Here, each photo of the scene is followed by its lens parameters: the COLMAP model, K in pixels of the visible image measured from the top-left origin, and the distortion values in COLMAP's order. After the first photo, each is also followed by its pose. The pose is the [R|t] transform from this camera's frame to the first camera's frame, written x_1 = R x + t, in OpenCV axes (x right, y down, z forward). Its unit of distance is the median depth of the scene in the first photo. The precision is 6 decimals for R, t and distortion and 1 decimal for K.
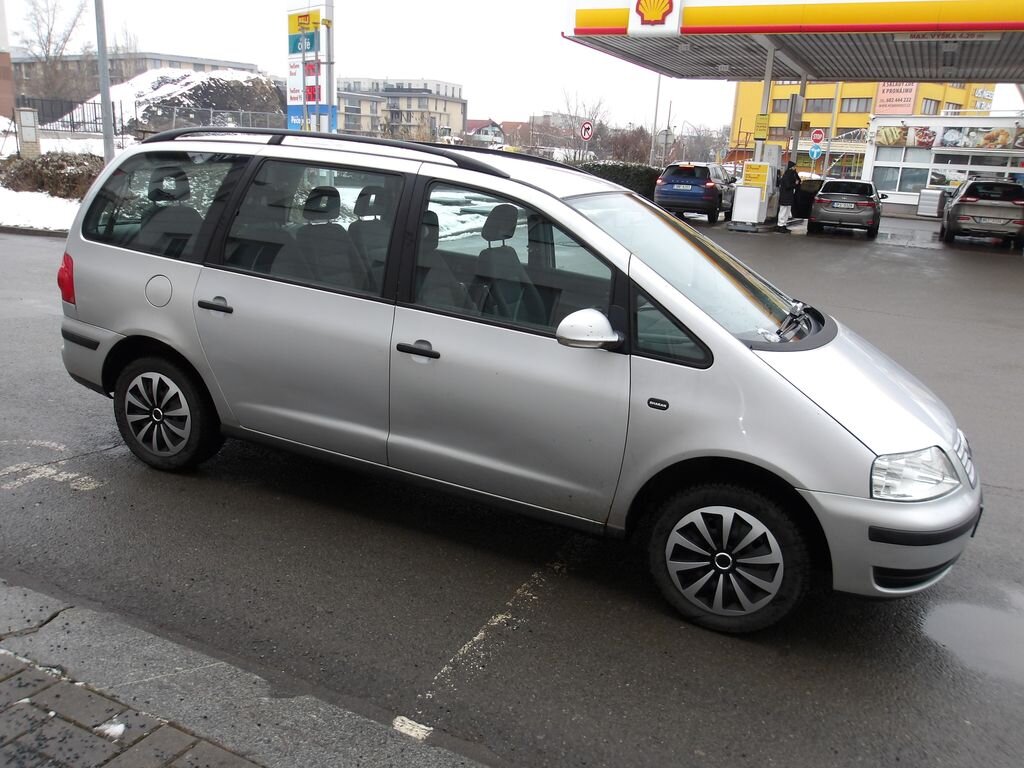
lens RADIAL K [[856.8, 0, 518.9], [0, 856.8, 390.4], [0, 0, 1]] dist [-0.010247, 0.011270]
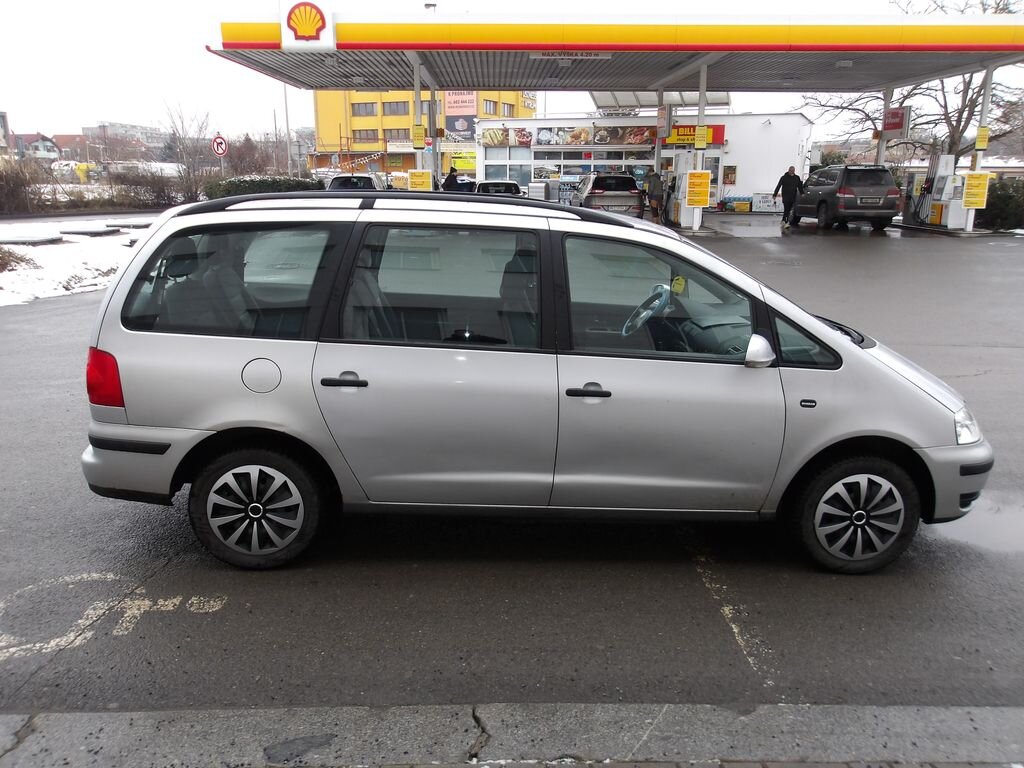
lens RADIAL K [[856.8, 0, 510.8], [0, 856.8, 387.1], [0, 0, 1]] dist [-0.010247, 0.011270]
pose [[0.889029, -0.159894, 0.429024, -0.643499], [0.162637, 0.986213, 0.030535, -0.098917], [-0.427992, 0.042629, 0.902777, 0.066561]]
